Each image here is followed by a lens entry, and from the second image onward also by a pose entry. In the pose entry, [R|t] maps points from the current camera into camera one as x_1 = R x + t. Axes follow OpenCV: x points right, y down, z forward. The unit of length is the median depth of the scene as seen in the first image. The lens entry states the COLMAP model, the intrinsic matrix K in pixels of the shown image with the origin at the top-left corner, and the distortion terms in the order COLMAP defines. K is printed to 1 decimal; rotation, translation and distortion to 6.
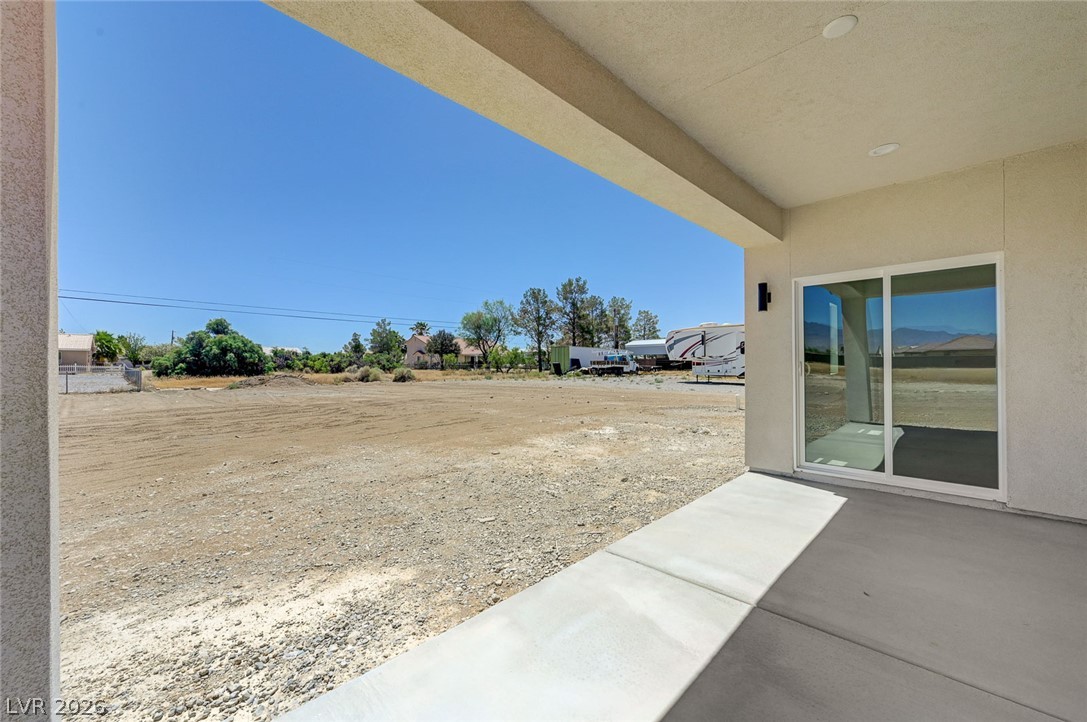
lens RADIAL K [[426.4, 0, 545.9], [0, 426.4, 363.2], [0, 0, 1]] dist [0.001262, 0.000379]
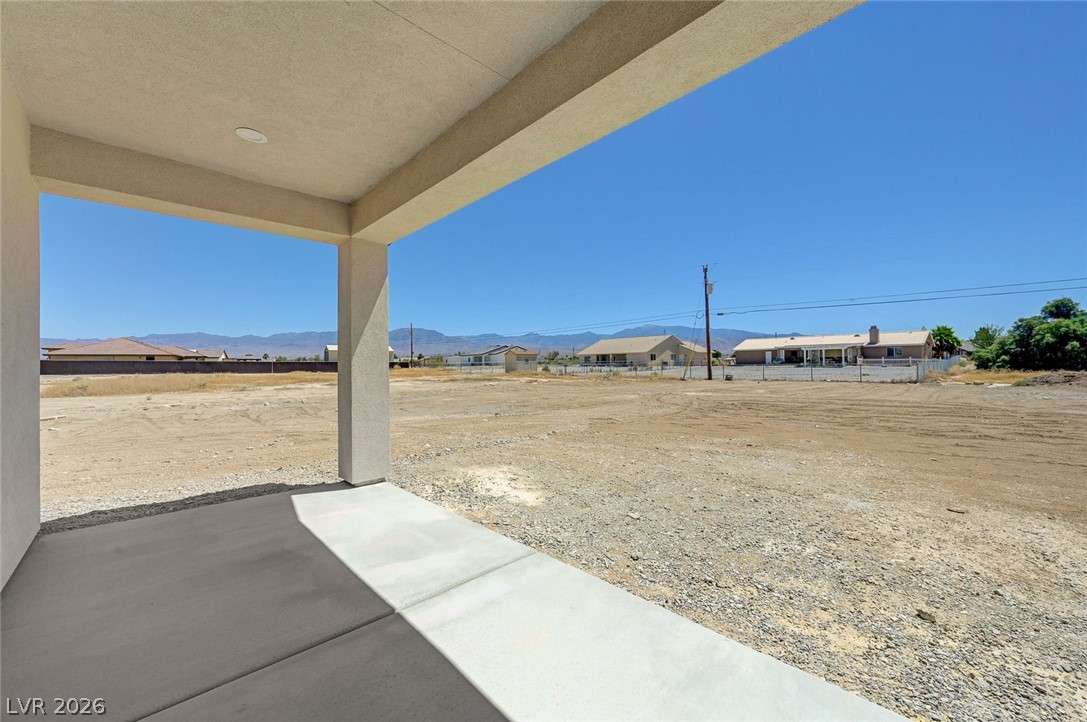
lens RADIAL K [[426.4, 0, 545.9], [0, 426.4, 363.2], [0, 0, 1]] dist [0.001262, 0.000379]
pose [[-0.036608, 0.004111, -0.999321, 0.074485], [0.013896, 0.999897, 0.003605, -0.000060], [0.999233, -0.013754, -0.036662, 0.071003]]
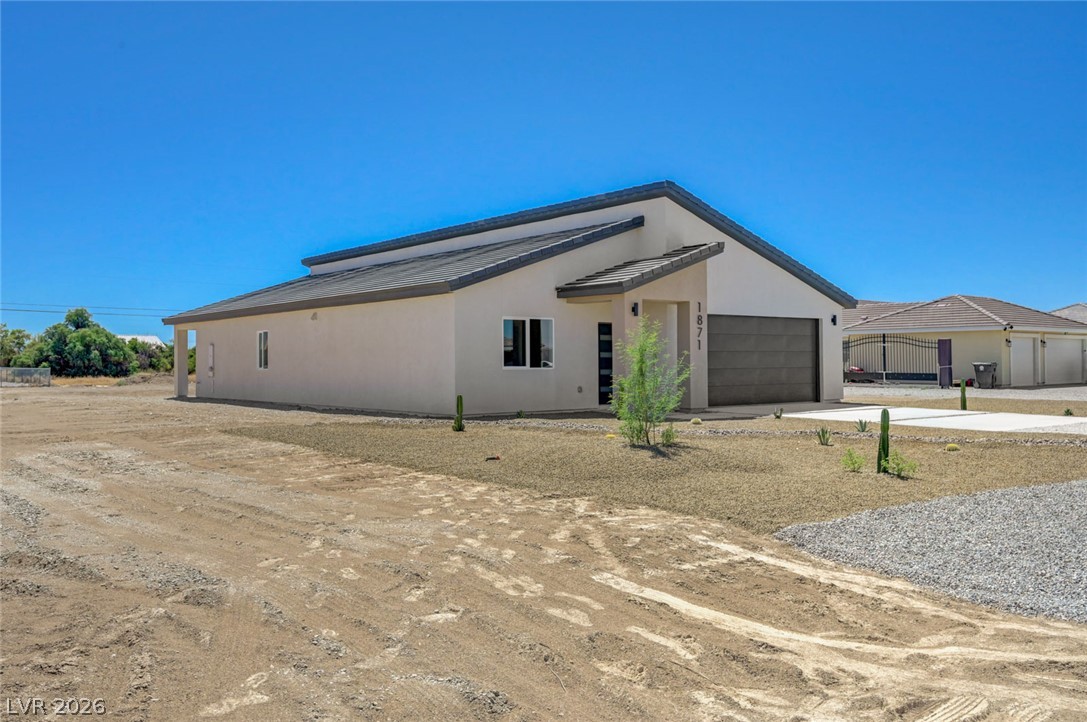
lens RADIAL K [[941.8, 0, 543.5], [0, 941.8, 361.0], [0, 0, 1]] dist [0.008898, 0.009158]
pose [[0.992059, 0.000042, -0.125771, 0.400521], [0.000055, 1.000000, 0.000768, -0.003394], [0.125771, -0.000768, 0.992059, -0.781586]]
